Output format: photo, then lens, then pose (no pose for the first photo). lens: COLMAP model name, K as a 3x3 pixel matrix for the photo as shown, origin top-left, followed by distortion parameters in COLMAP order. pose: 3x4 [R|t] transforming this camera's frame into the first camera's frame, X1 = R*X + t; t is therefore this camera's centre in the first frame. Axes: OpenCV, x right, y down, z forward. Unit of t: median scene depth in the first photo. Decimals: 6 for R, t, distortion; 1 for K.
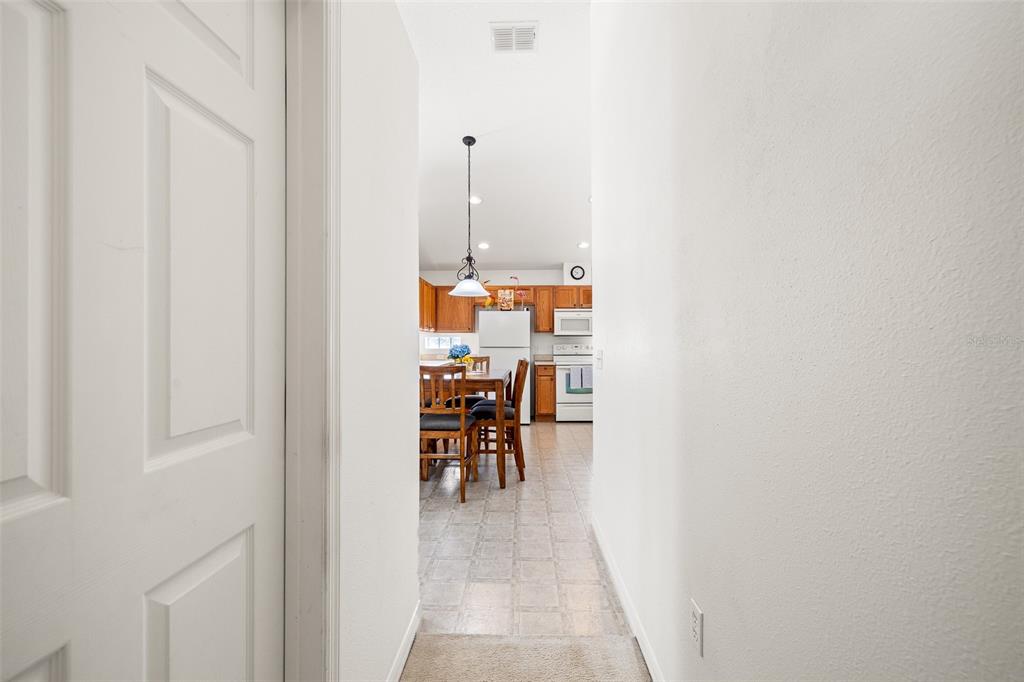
lens RADIAL K [[434.1, 0, 511.9], [0, 434.1, 339.2], [0, 0, 1]] dist [0.004016, 0.000579]
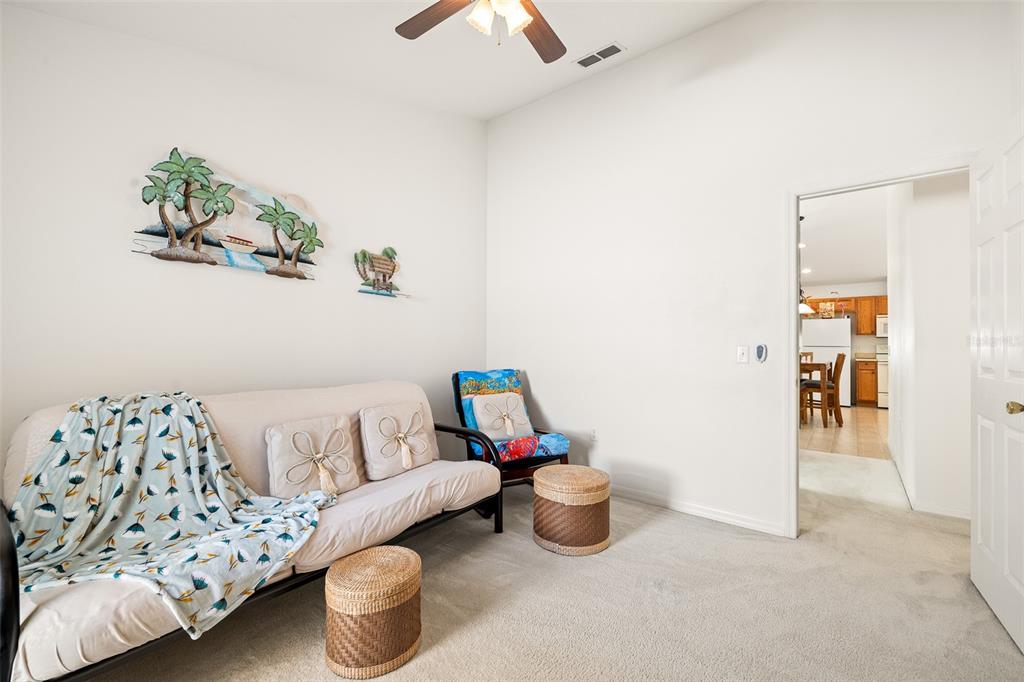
lens RADIAL K [[434.1, 0, 509.2], [0, 434.1, 344.5], [0, 0, 1]] dist [0.004016, 0.000579]
pose [[0.801672, 0.001410, -0.597762, 0.002376], [-0.000814, 0.999999, 0.001267, 0.011661], [0.597763, -0.000529, 0.801673, -0.619029]]
